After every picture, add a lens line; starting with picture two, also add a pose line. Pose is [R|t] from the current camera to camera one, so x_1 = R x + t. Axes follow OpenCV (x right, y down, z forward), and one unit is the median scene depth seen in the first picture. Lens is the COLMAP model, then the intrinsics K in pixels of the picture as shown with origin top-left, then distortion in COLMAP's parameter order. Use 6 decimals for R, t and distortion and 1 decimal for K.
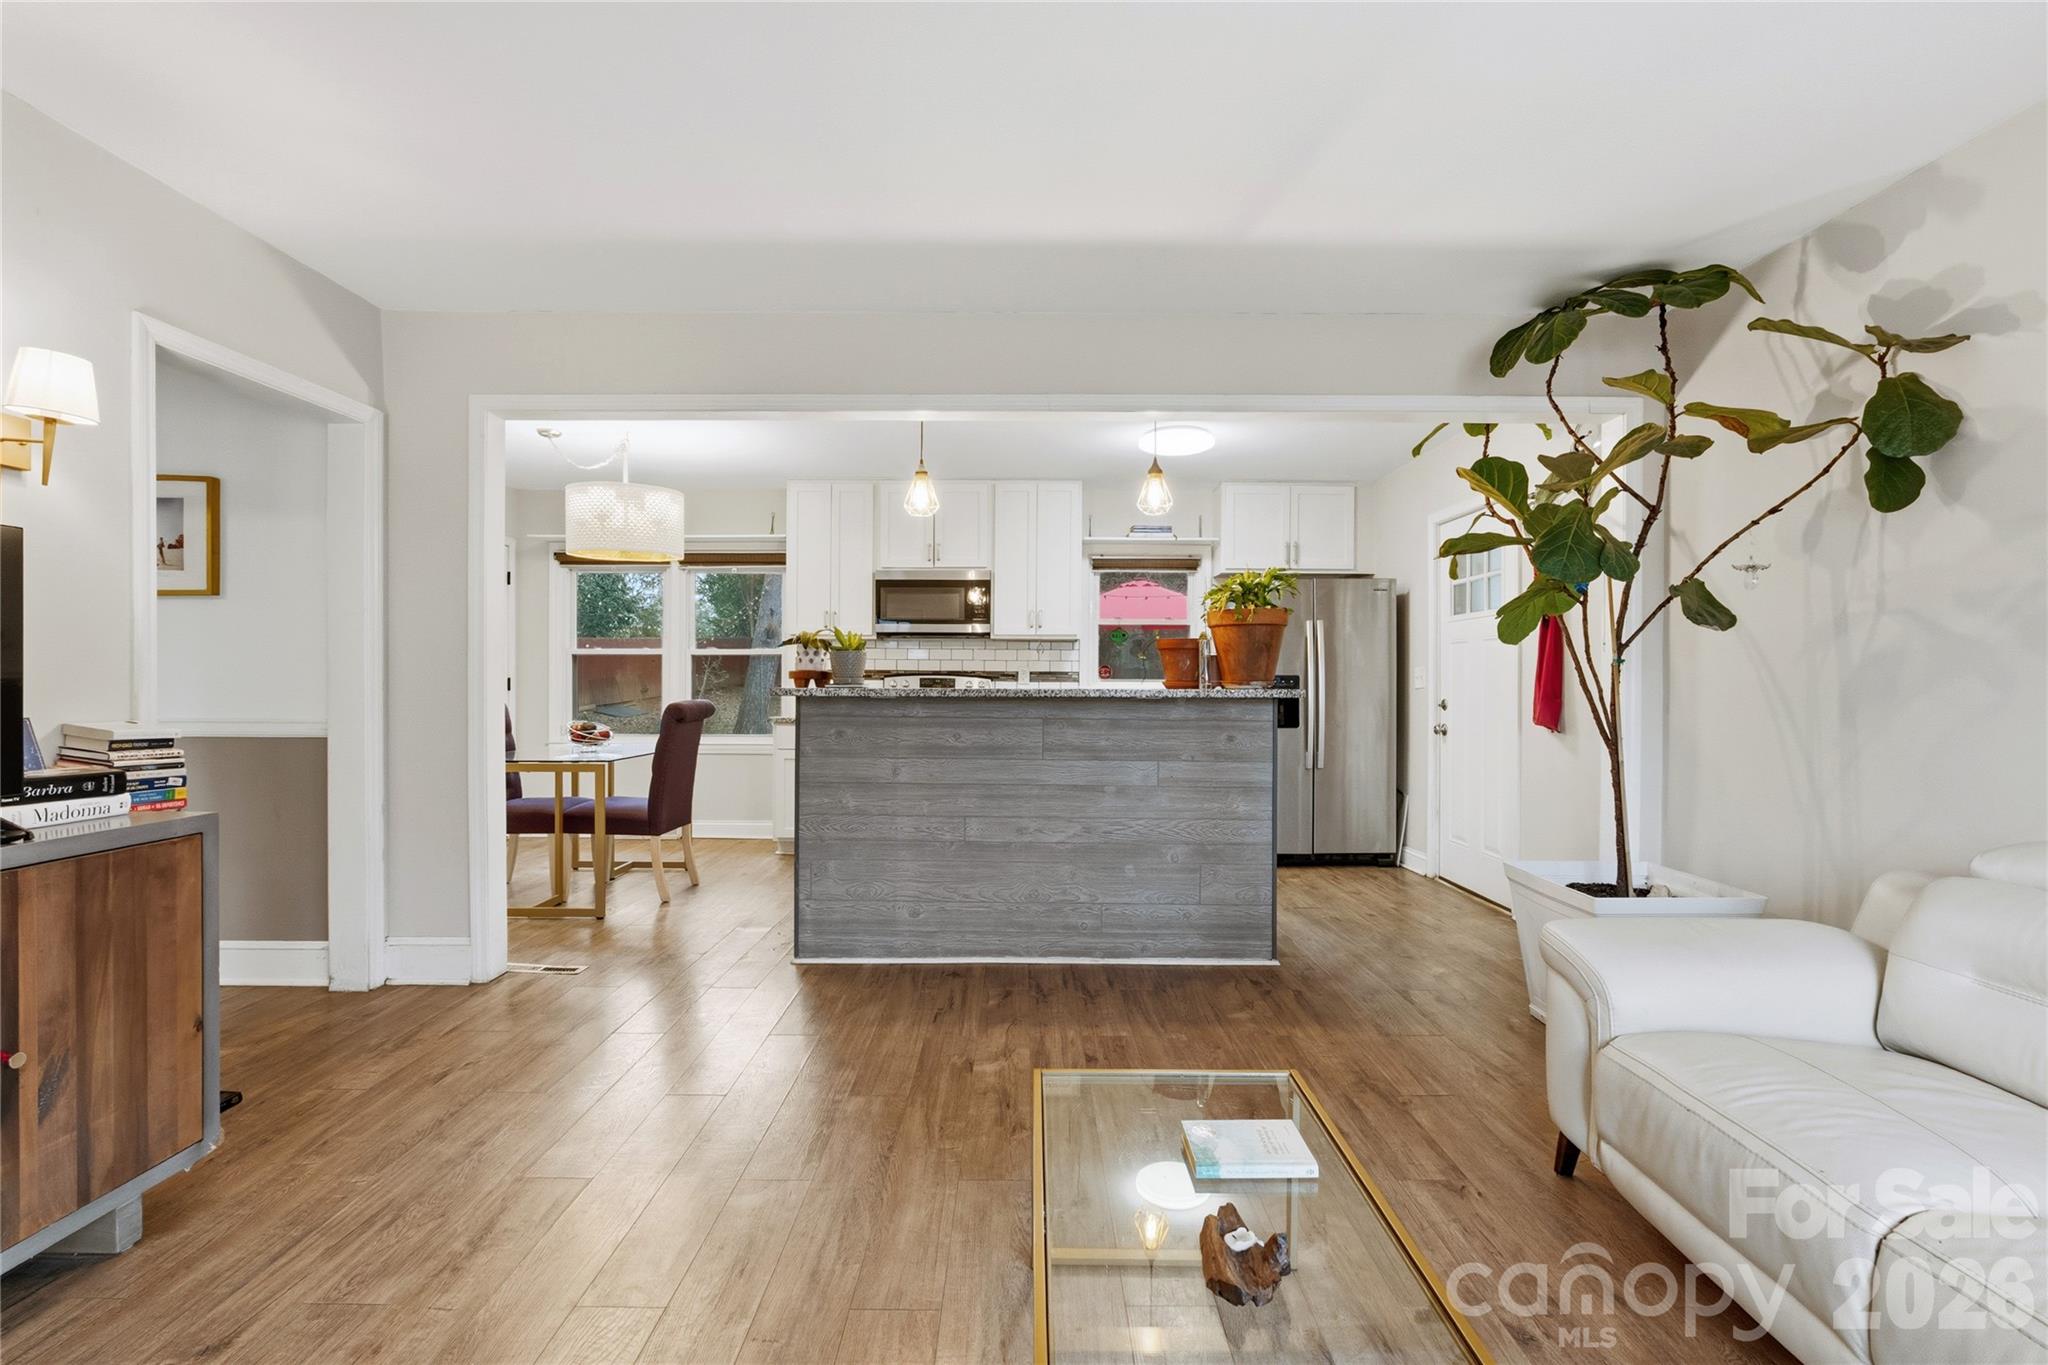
lens RADIAL K [[887.4, 0, 1023.6], [0, 887.4, 676.6], [0, 0, 1]] dist [-0.012199, 0.000925]
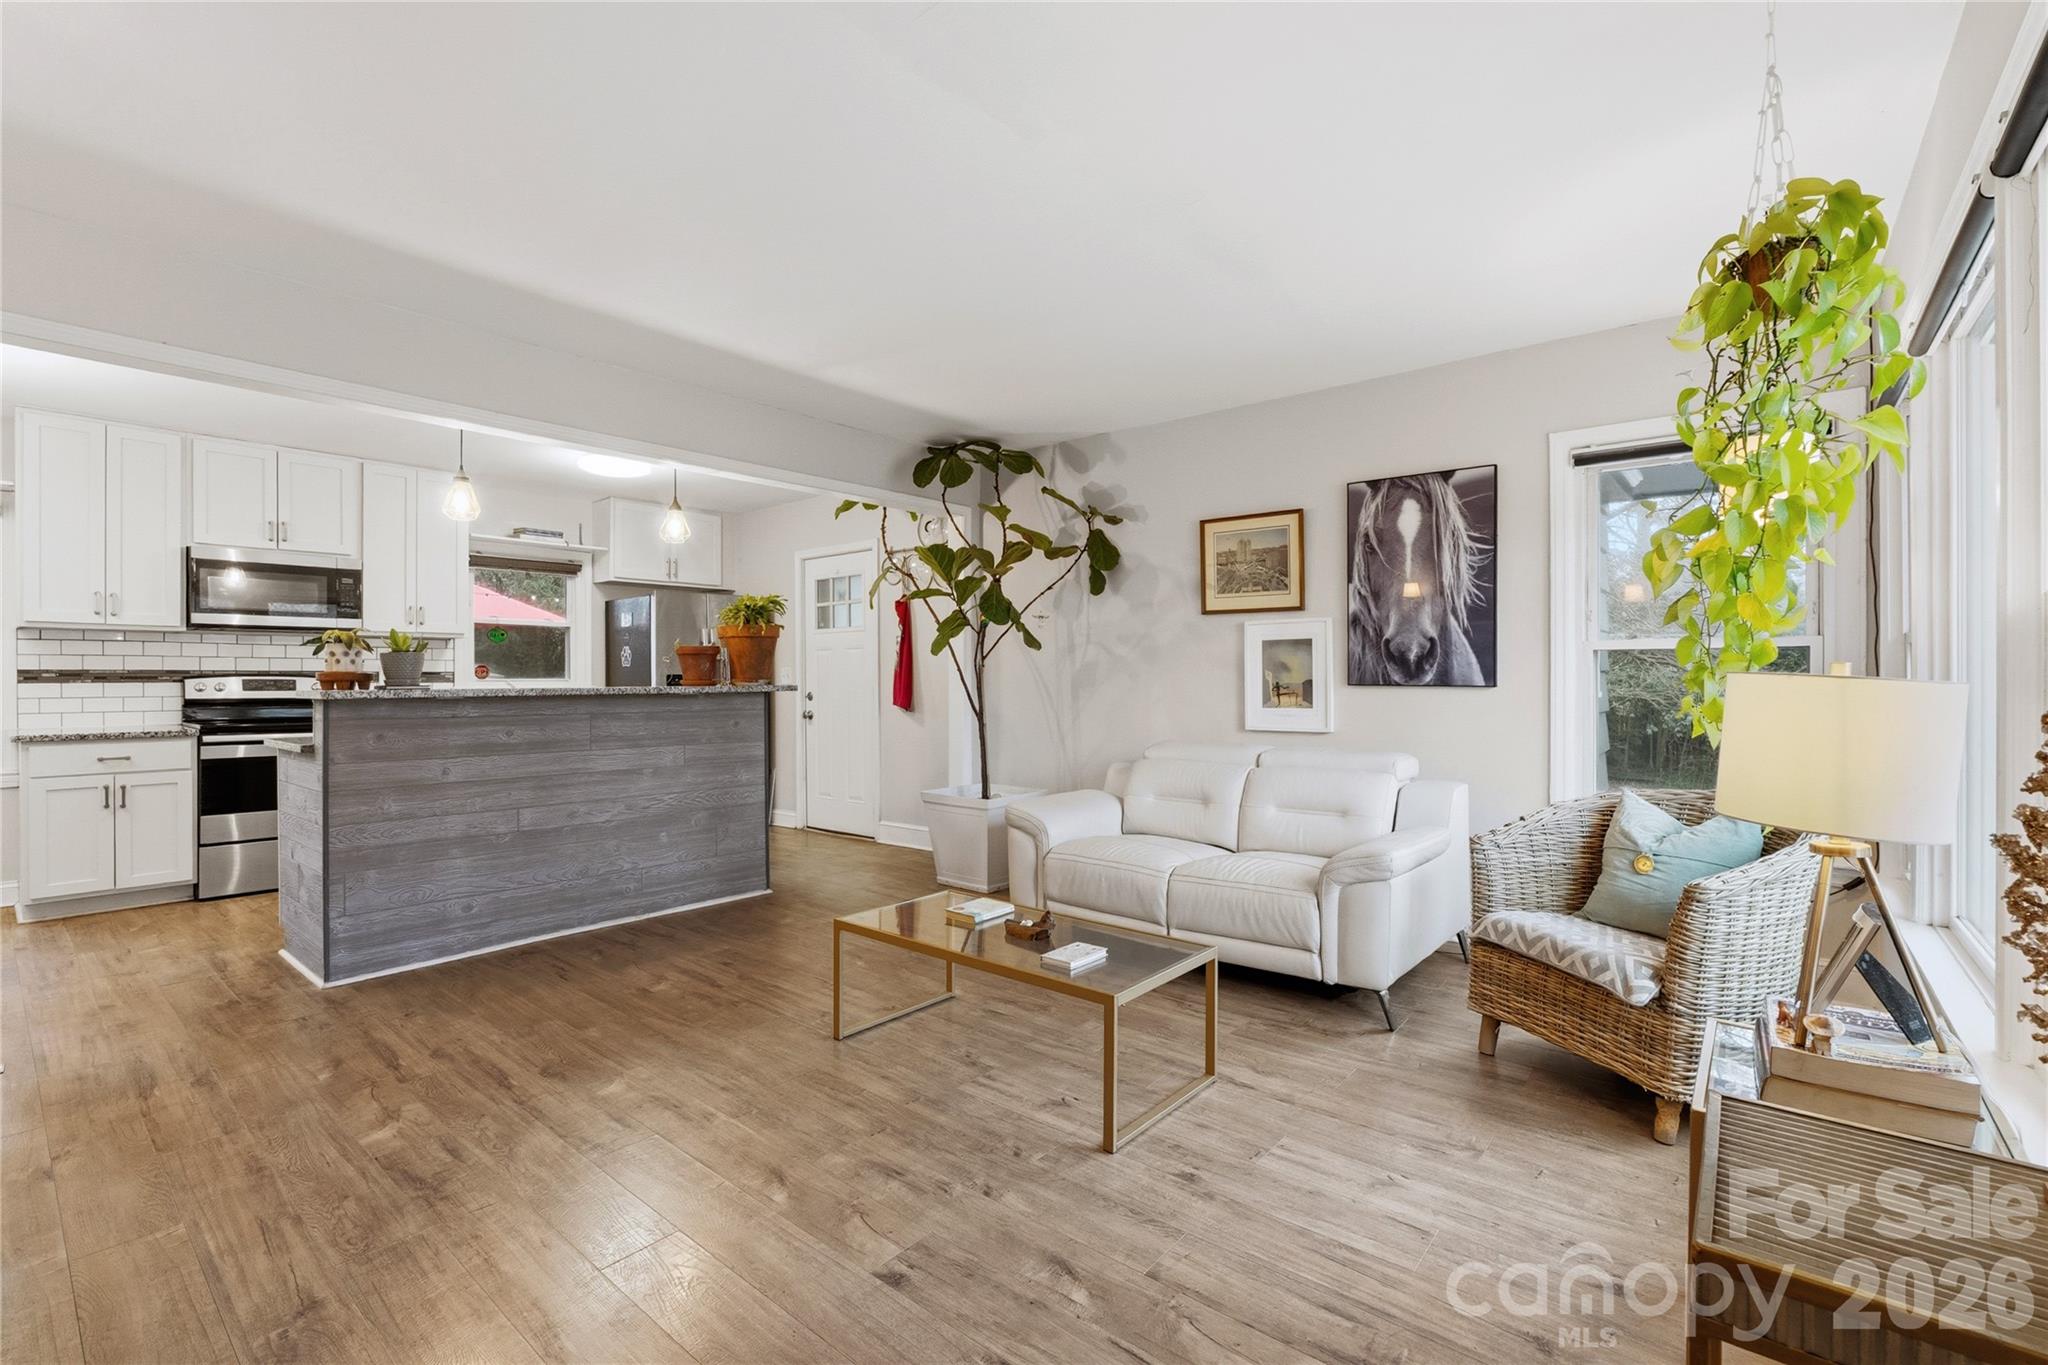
lens RADIAL K [[887.4, 0, 1023.6], [0, 887.4, 676.6], [0, 0, 1]] dist [-0.012199, 0.000925]
pose [[0.643304, -0.005651, 0.765590, -0.488947], [0.003933, 0.999984, 0.004077, -0.002781], [-0.765601, 0.000389, 0.643316, -0.149796]]
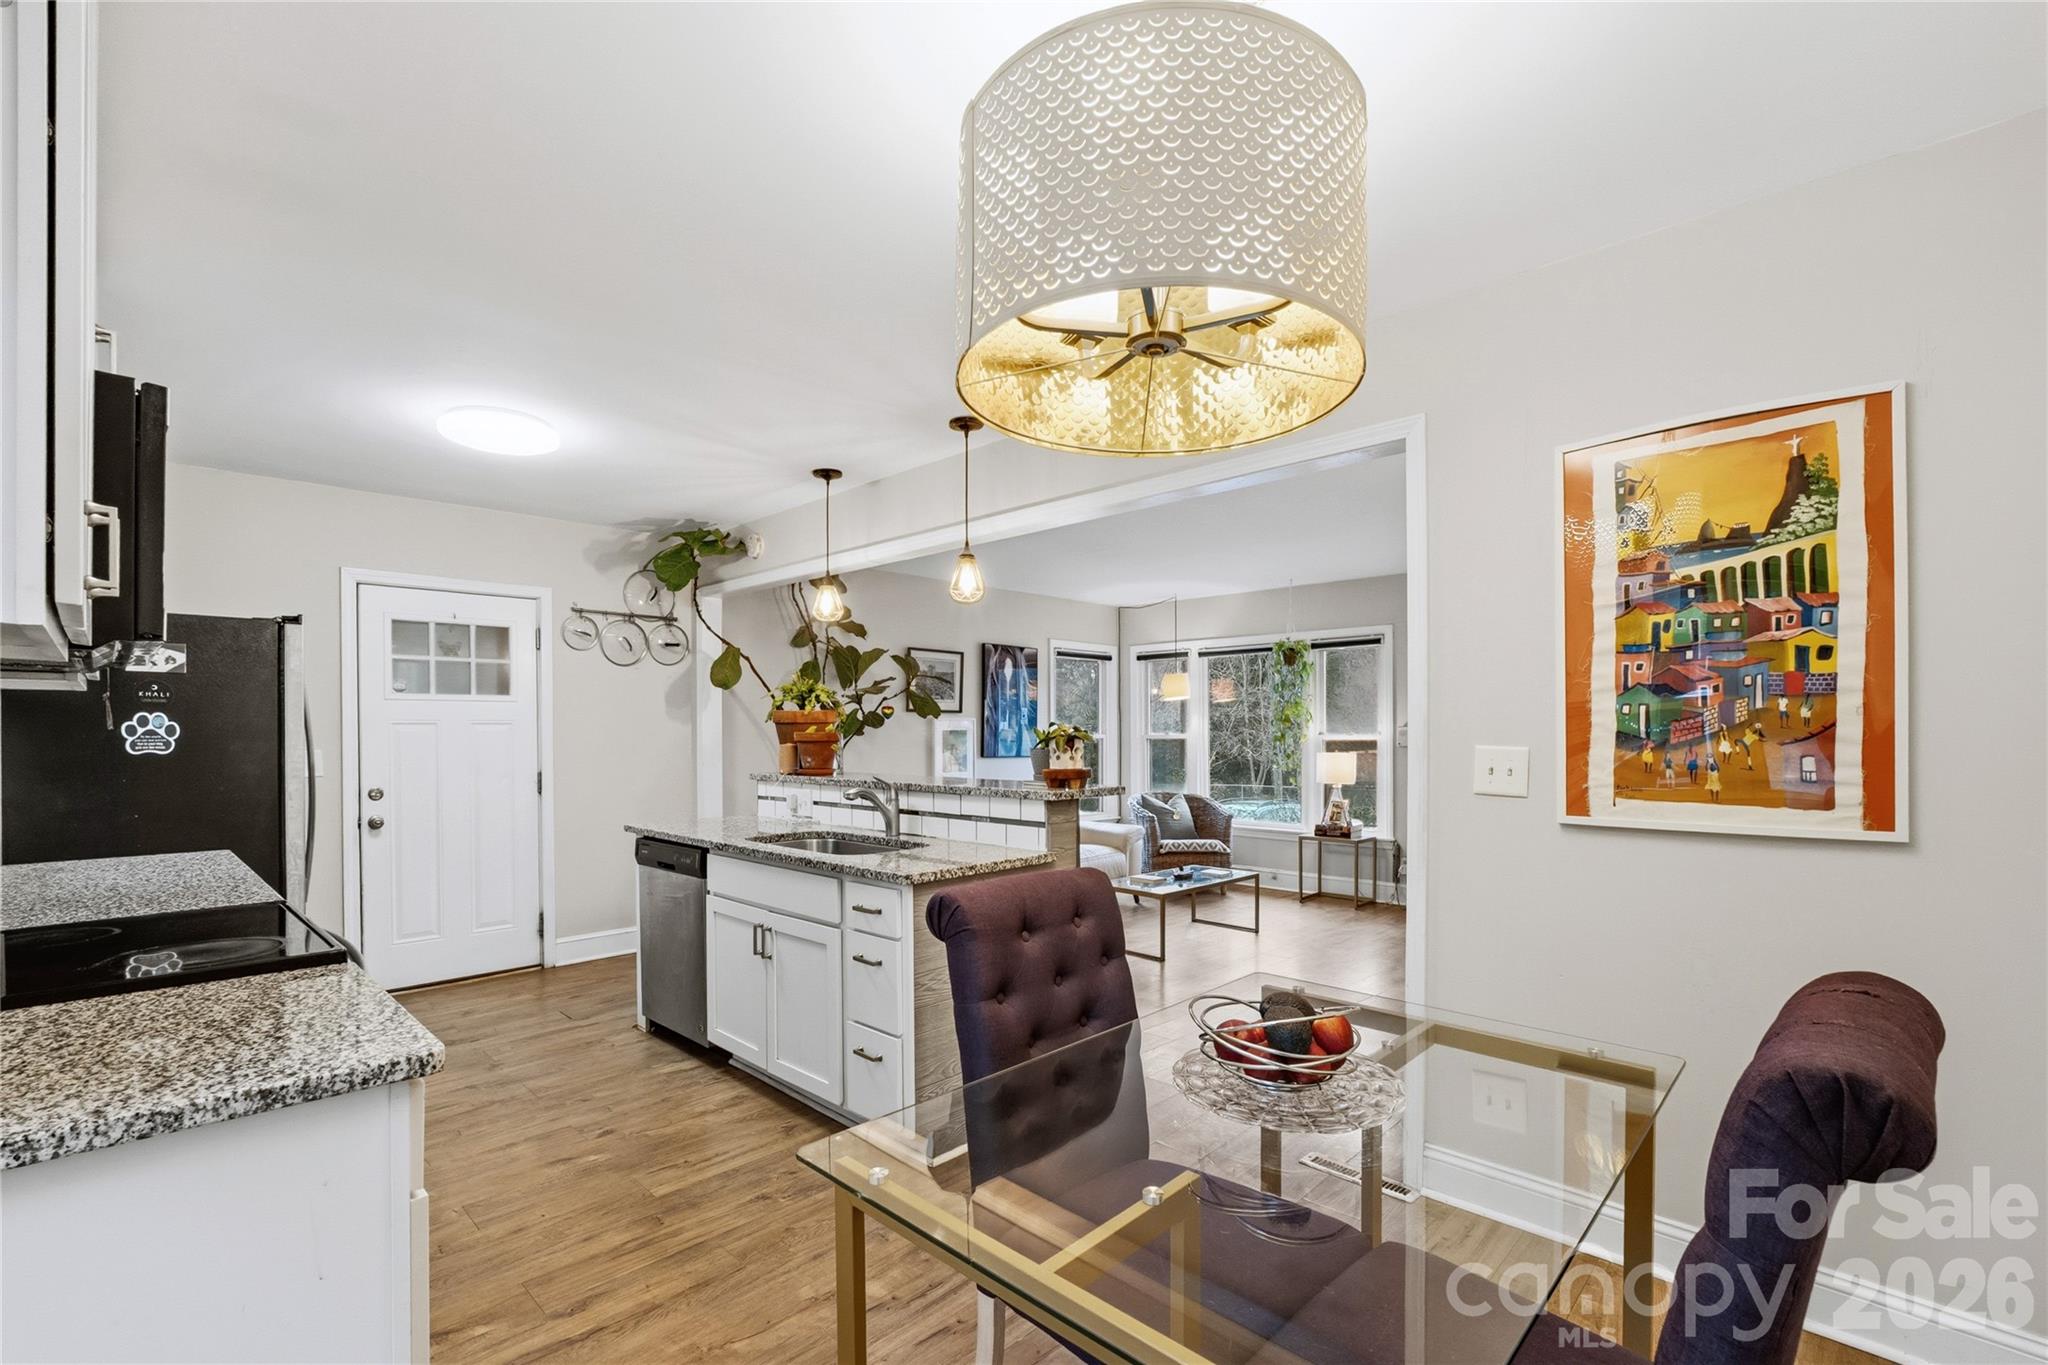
lens RADIAL K [[897.1, 0, 1012.1], [0, 897.1, 737.6], [0, 0, 1]] dist [-0.001561, 0.000106]
pose [[-0.711886, -0.000523, 0.702295, -0.838474], [0.001821, 0.999995, 0.002590, -0.035108], [-0.702292, 0.003123, -0.711882, 1.707833]]
